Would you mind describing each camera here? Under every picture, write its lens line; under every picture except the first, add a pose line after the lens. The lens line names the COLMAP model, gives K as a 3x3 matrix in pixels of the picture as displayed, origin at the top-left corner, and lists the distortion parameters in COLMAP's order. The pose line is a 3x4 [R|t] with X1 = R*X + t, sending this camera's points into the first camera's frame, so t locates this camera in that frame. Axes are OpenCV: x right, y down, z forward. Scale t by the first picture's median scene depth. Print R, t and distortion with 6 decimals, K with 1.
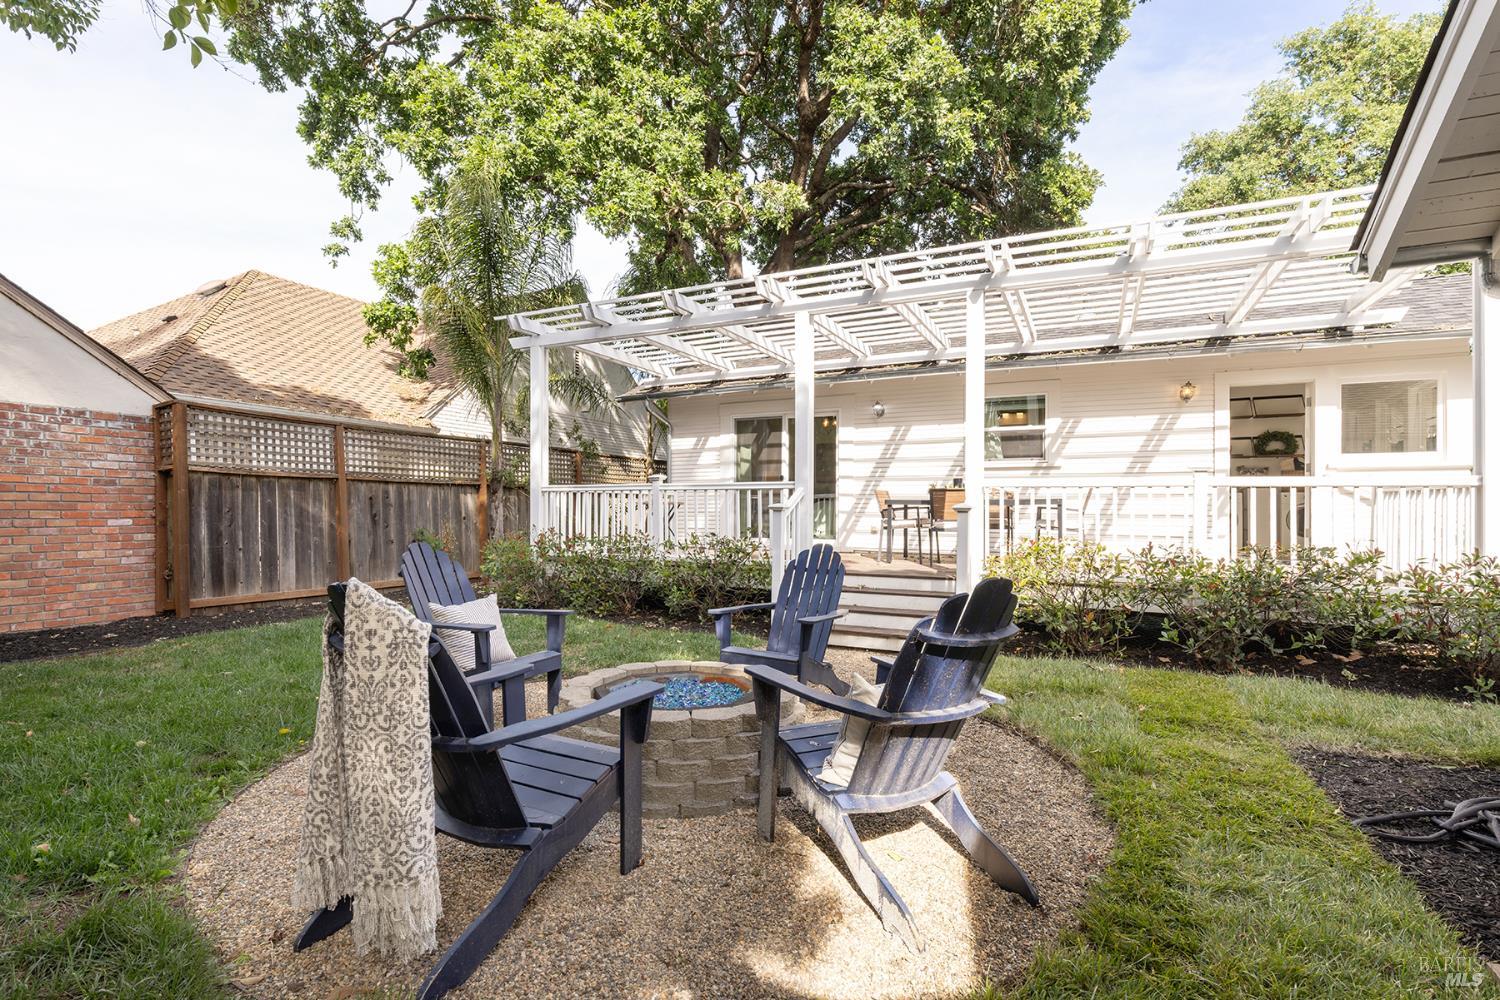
lens RADIAL K [[701.8, 0, 751.8], [0, 701.8, 497.2], [0, 0, 1]] dist [-0.000293, 0.001781]
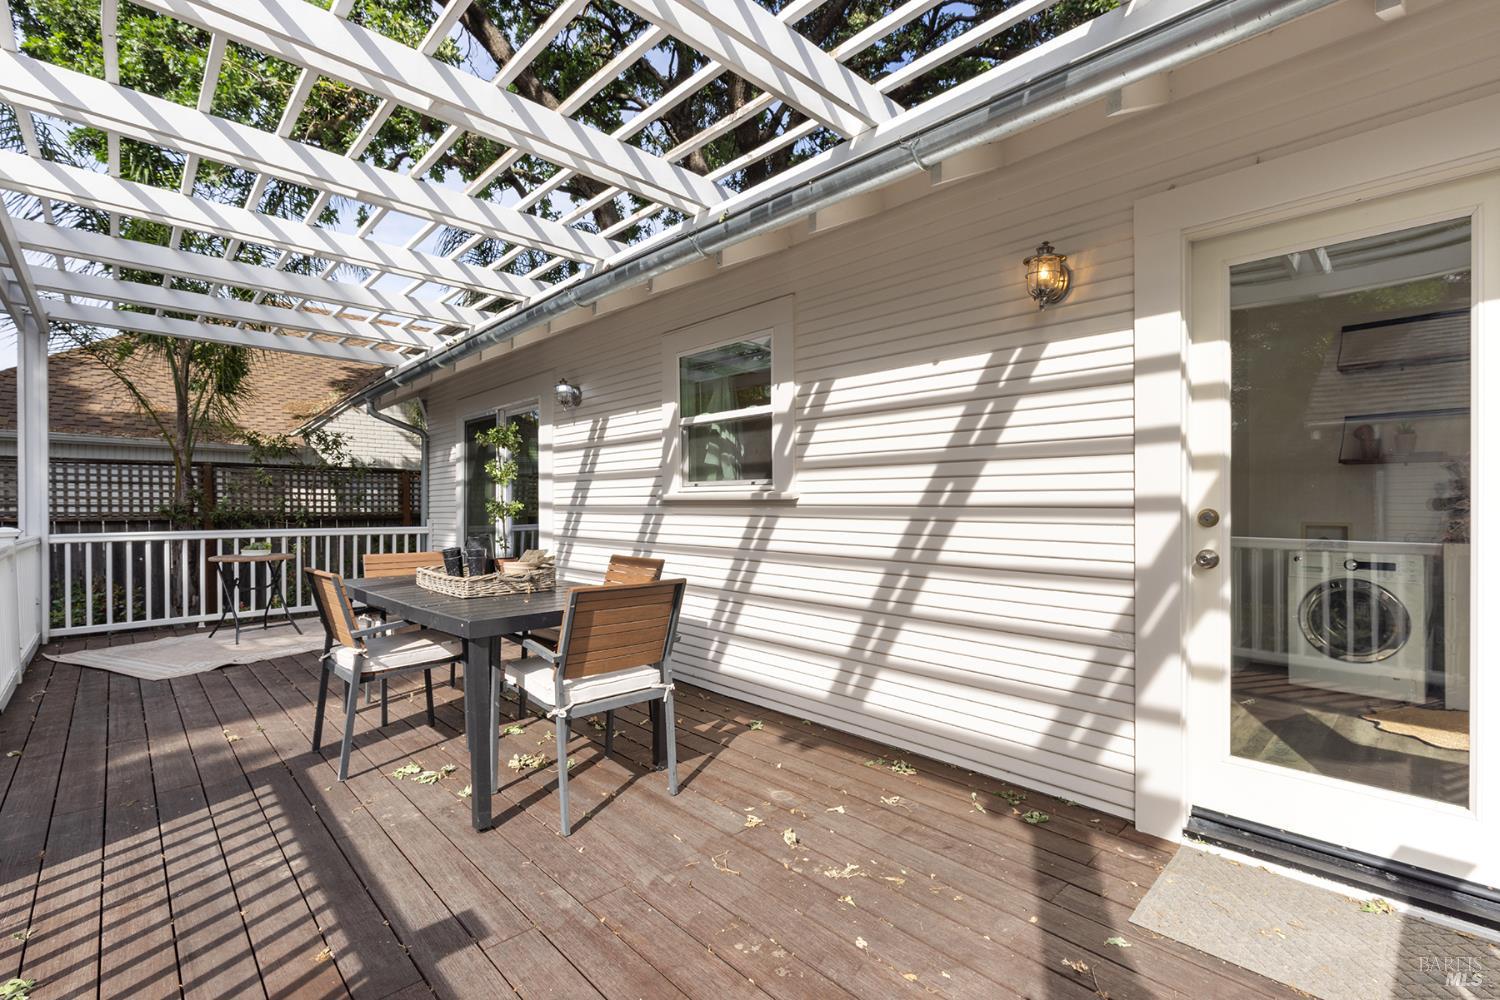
lens RADIAL K [[670.3, 0, 755.7], [0, 670.3, 507.7], [0, 0, 1]] dist [0.007493, -0.000355]
pose [[0.934361, -0.007747, -0.356245, 0.598918], [0.013034, 0.999838, 0.012442, -0.041301], [0.356090, -0.016269, 0.934310, 0.660317]]
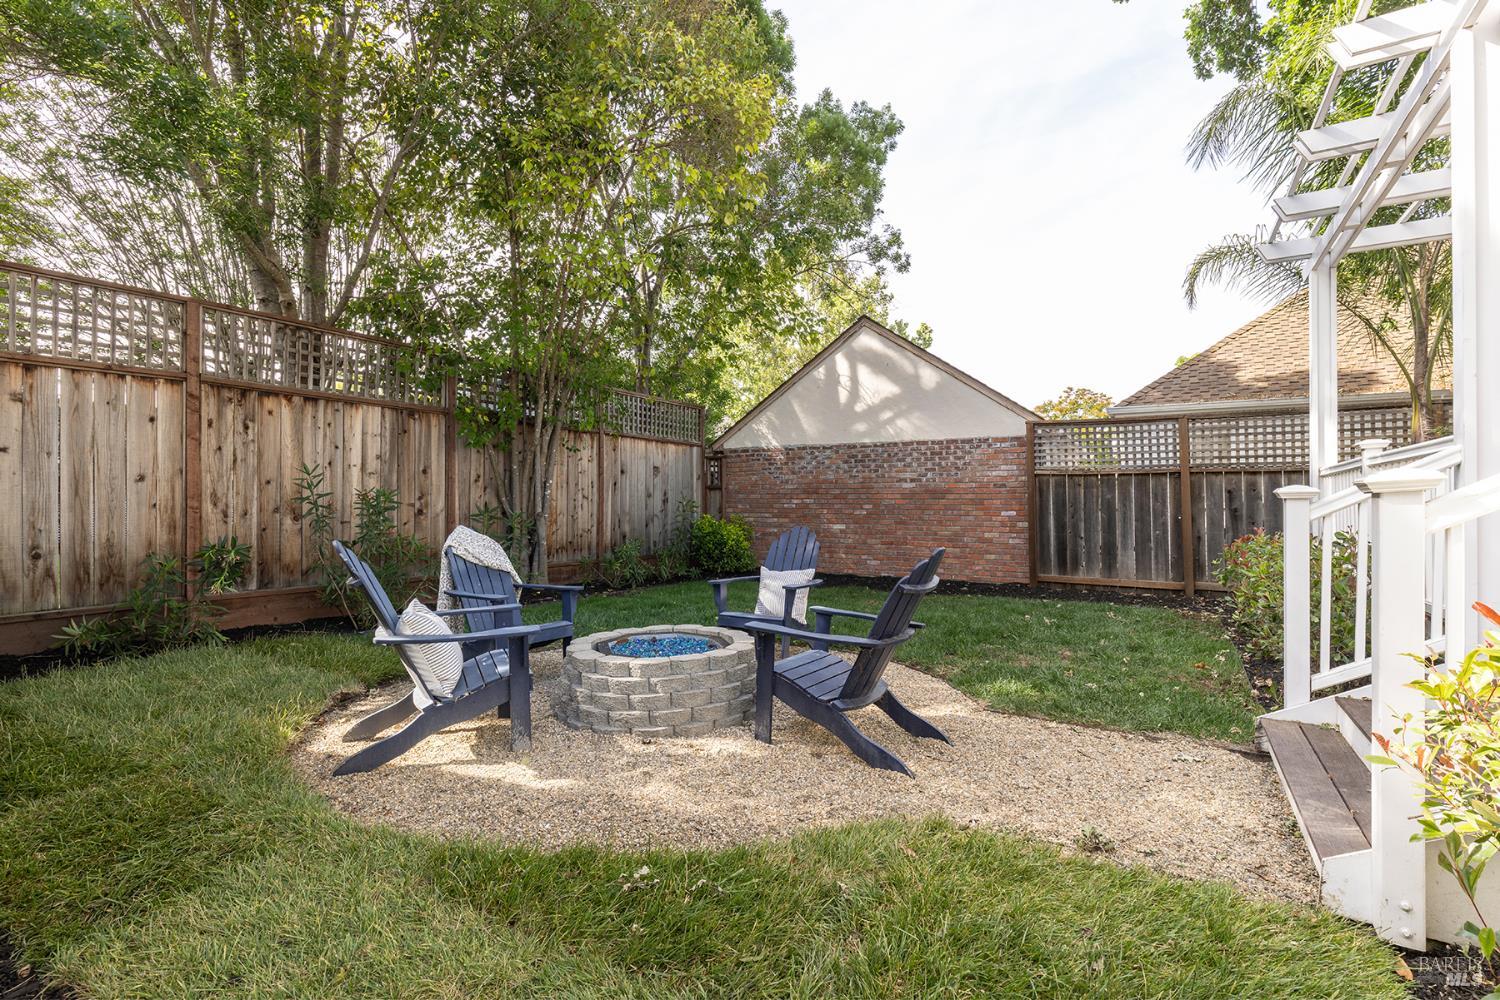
lens RADIAL K [[701.8, 0, 760.8], [0, 701.8, 497.4], [0, 0, 1]] dist [-0.000293, 0.001781]
pose [[-0.083581, -0.017954, -0.996339, 0.460578], [0.015187, 0.999699, -0.019288, 0.019385], [0.996385, -0.016743, -0.083283, 0.528700]]
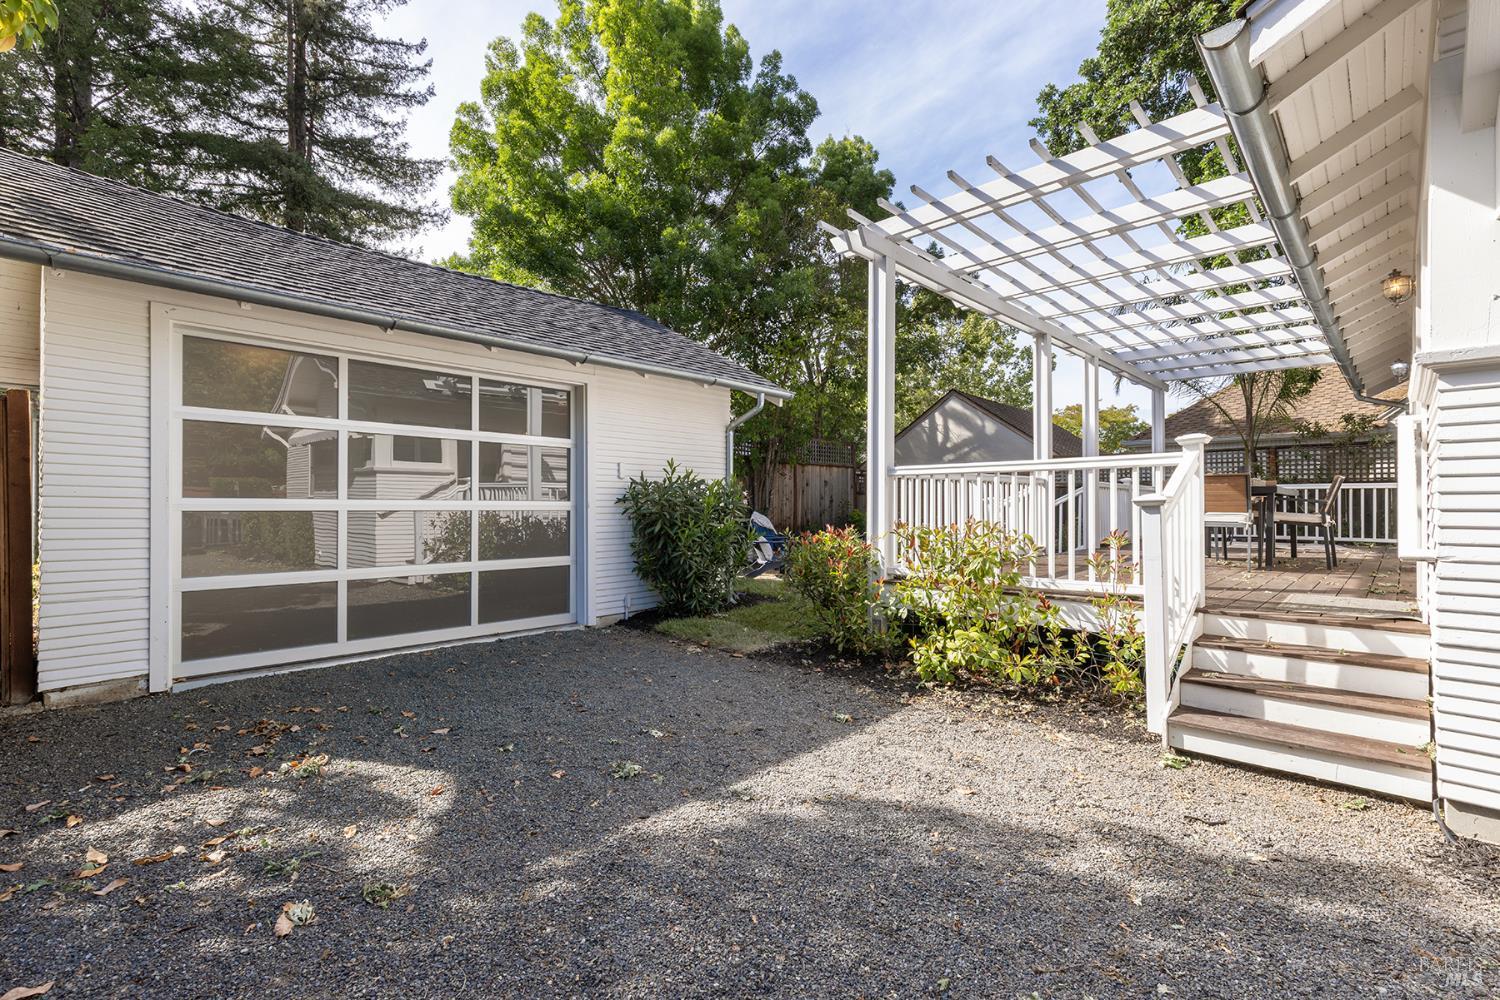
lens RADIAL K [[670.3, 0, 760.1], [0, 670.3, 498.2], [0, 0, 1]] dist [0.007493, -0.000355]
pose [[-0.309161, -0.017418, -0.950850, 1.259797], [0.007929, 0.999750, -0.020891, 0.030655], [0.950977, -0.013998, -0.308945, 0.683108]]
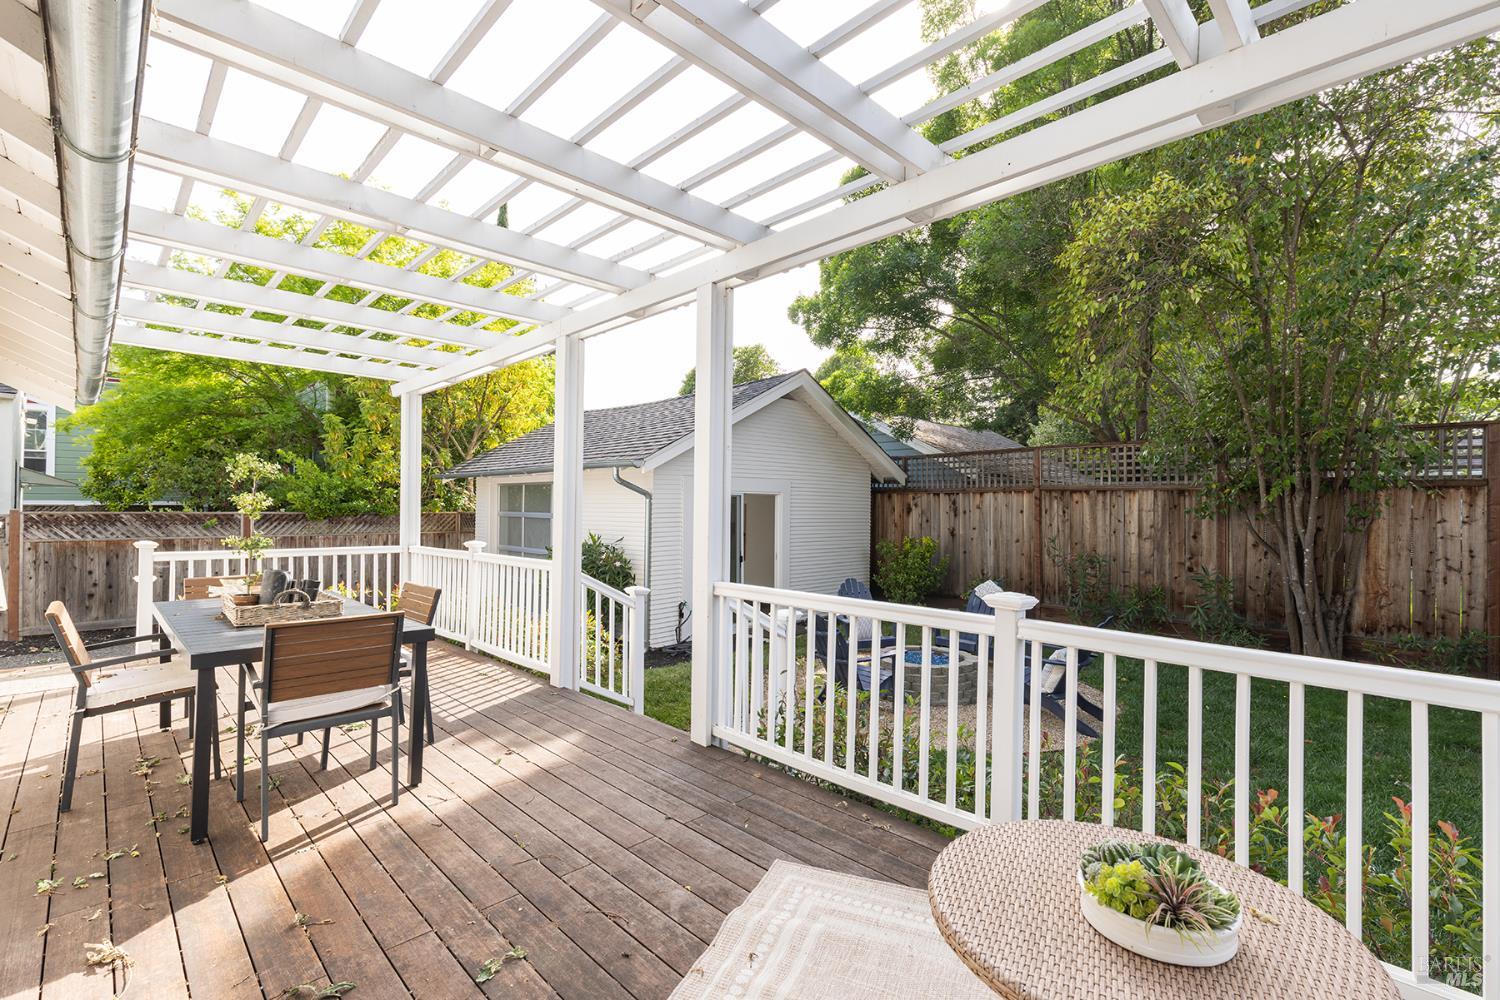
lens RADIAL K [[670.3, 0, 762.7], [0, 670.3, 504.6], [0, 0, 1]] dist [0.007493, -0.000355]
pose [[-0.939607, -0.013417, 0.341992, -0.127286], [-0.019731, 0.999693, -0.014990, -0.060676], [-0.341685, -0.020833, -0.939583, 1.271657]]
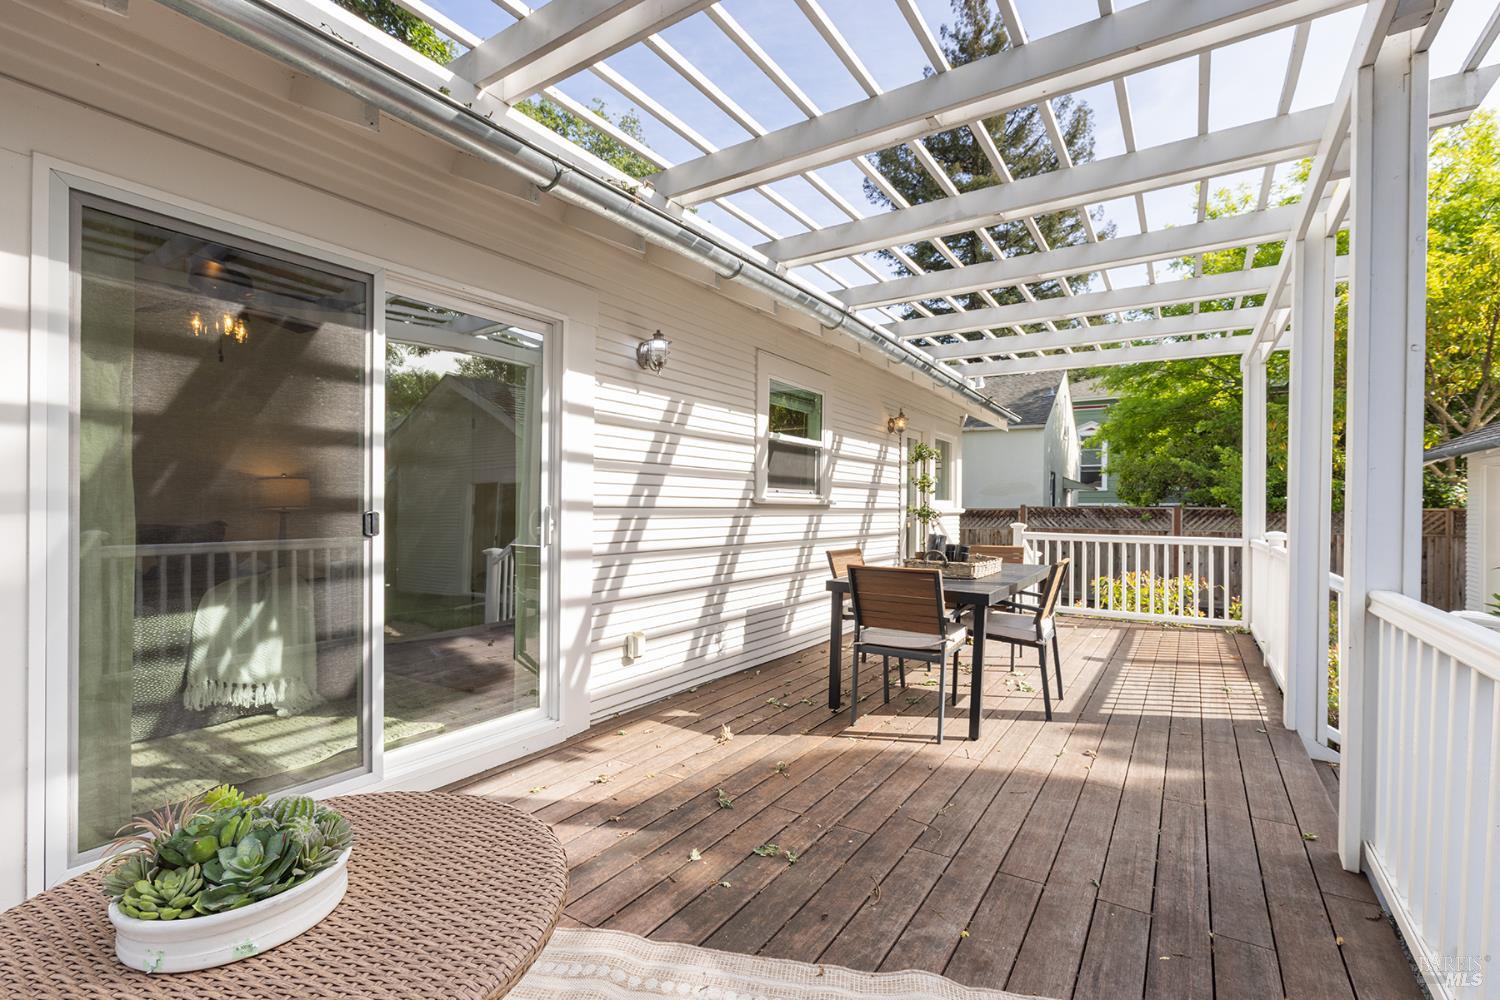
lens RADIAL K [[670.3, 0, 752.5], [0, 670.3, 508.9], [0, 0, 1]] dist [0.007493, -0.000355]
pose [[0.136250, -0.011264, 0.990610, -0.228975], [-0.020671, 0.999685, 0.014210, -0.044581], [-0.990459, -0.022413, 0.135974, 1.057990]]
